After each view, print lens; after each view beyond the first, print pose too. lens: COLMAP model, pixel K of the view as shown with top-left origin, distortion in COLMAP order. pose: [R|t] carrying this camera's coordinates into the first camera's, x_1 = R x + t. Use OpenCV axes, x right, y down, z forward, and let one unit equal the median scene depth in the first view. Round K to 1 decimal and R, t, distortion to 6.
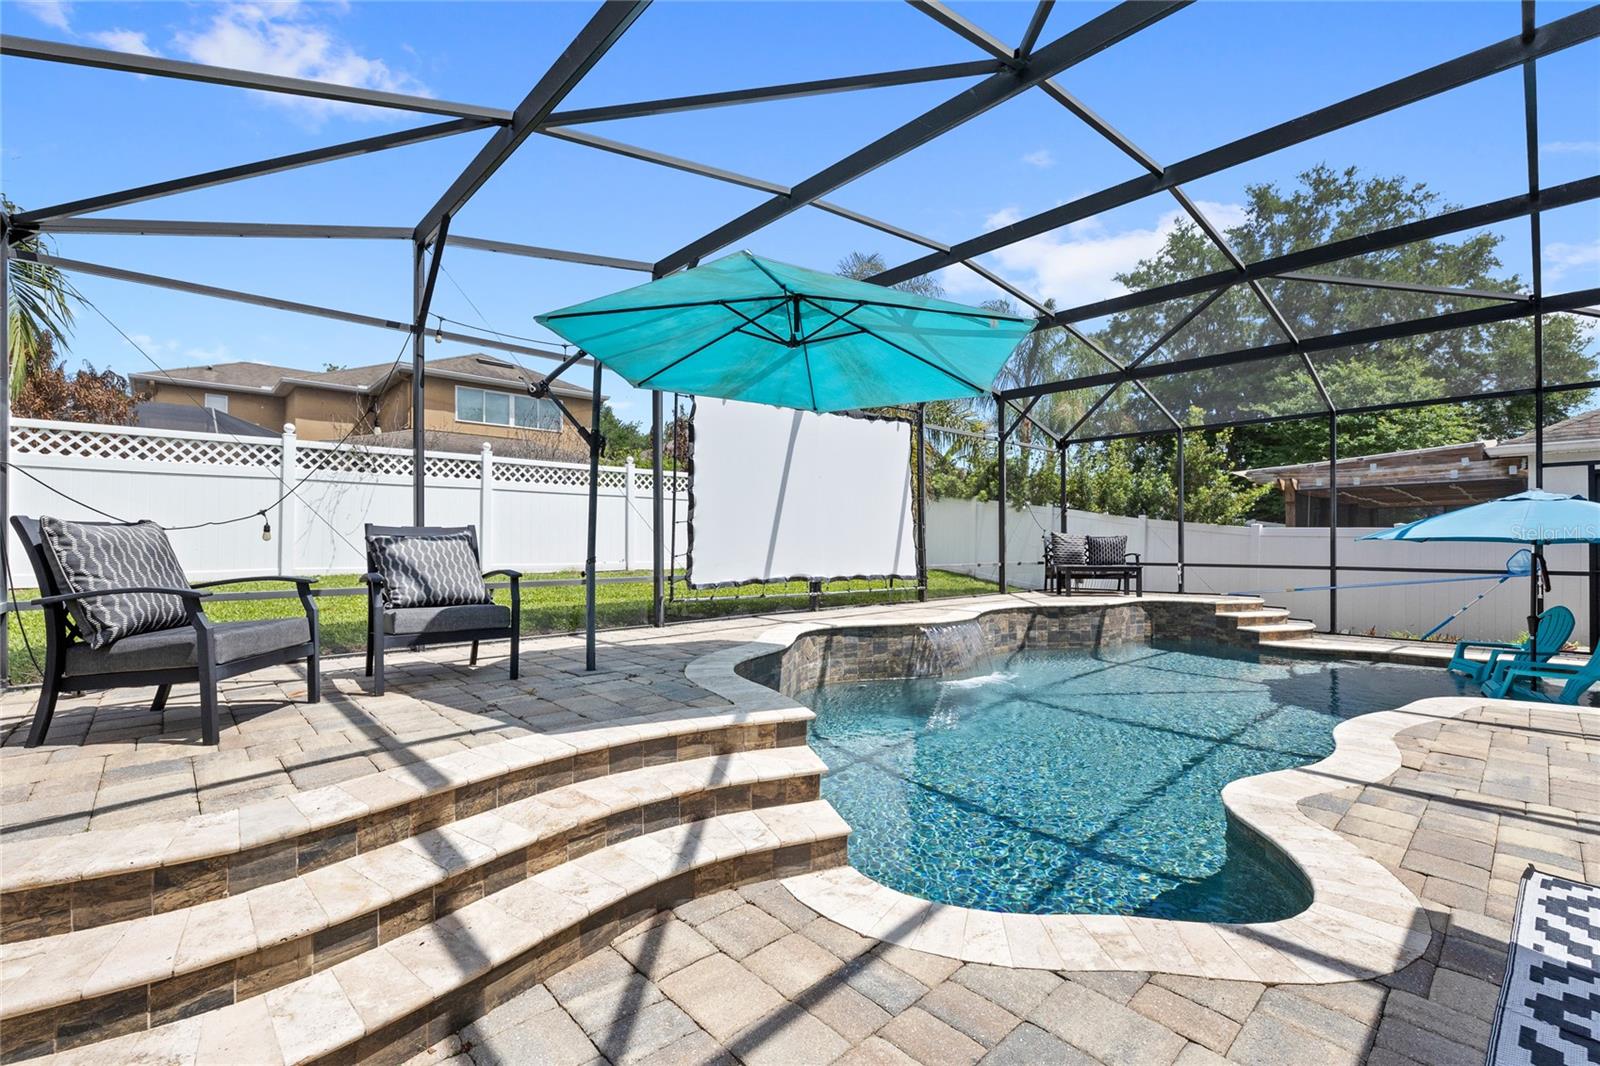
lens RADIAL K [[688.3, 0, 800.0], [0, 688.3, 533.0], [0, 0, 1]] dist [0.001712, 0.000269]
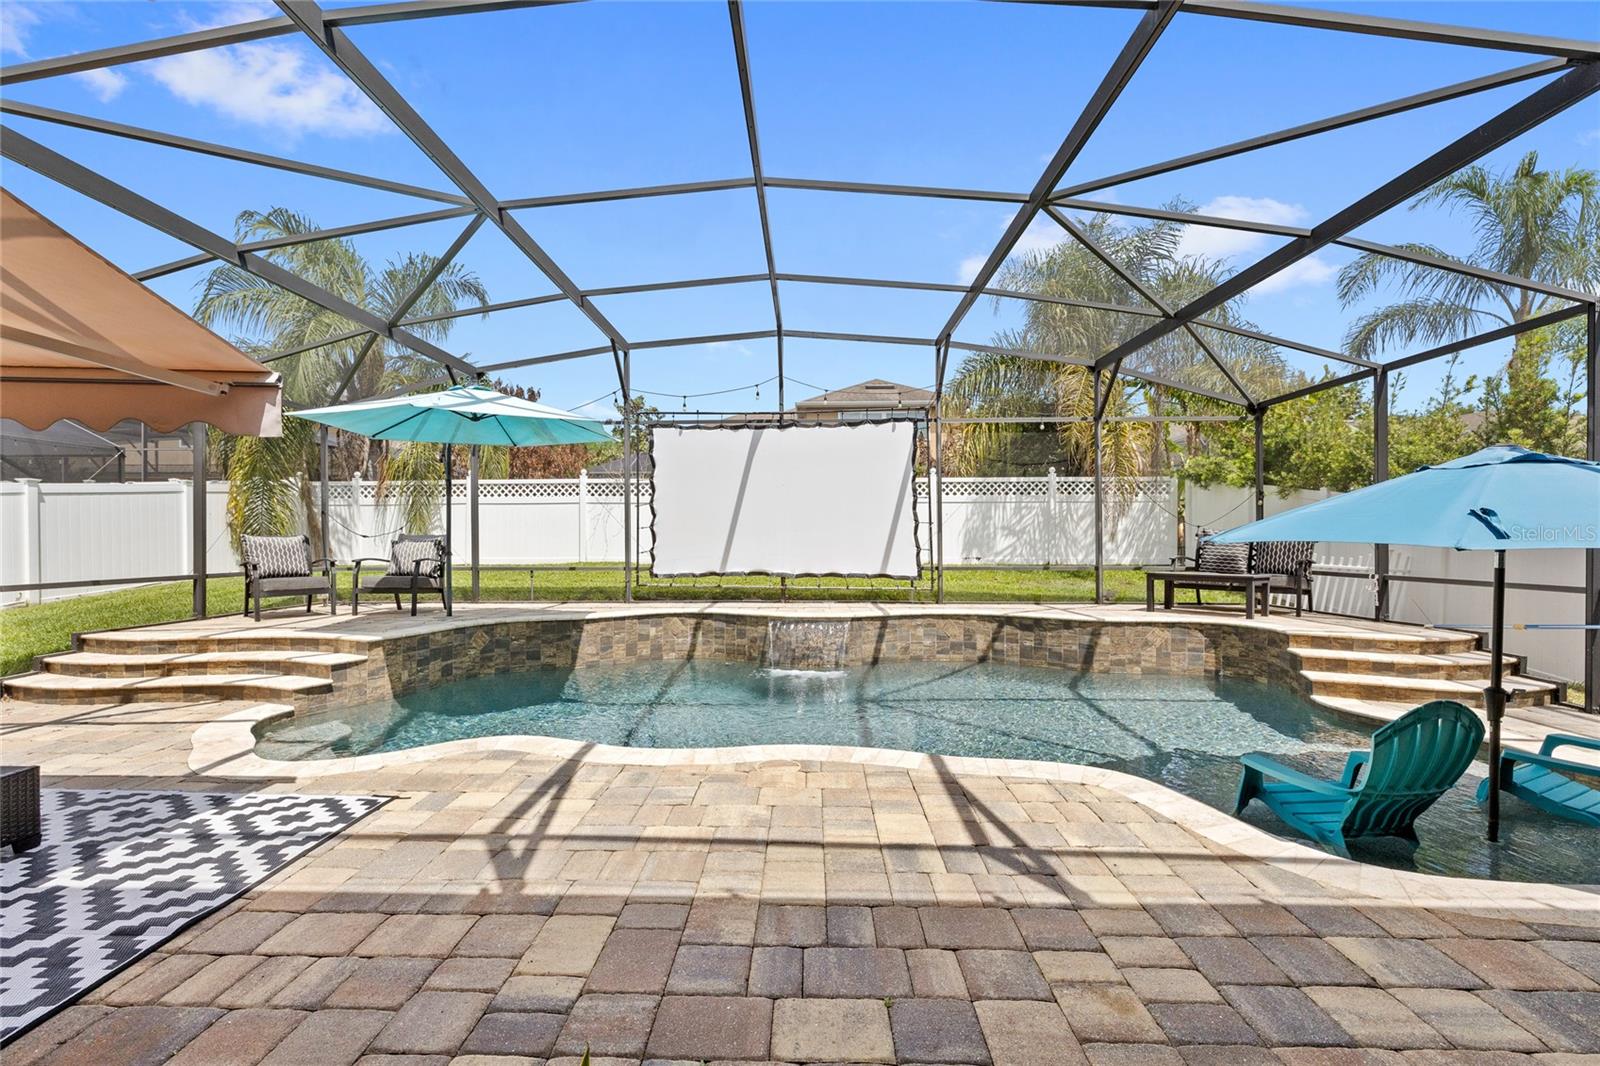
lens RADIAL K [[688.3, 0, 800.0], [0, 688.3, 533.0], [0, 0, 1]] dist [0.001712, 0.000269]
pose [[0.709786, -0.007726, -0.704375, 0.859608], [0.010751, 0.999942, -0.000134, -0.001913], [0.704335, -0.007478, 0.709828, 0.209018]]
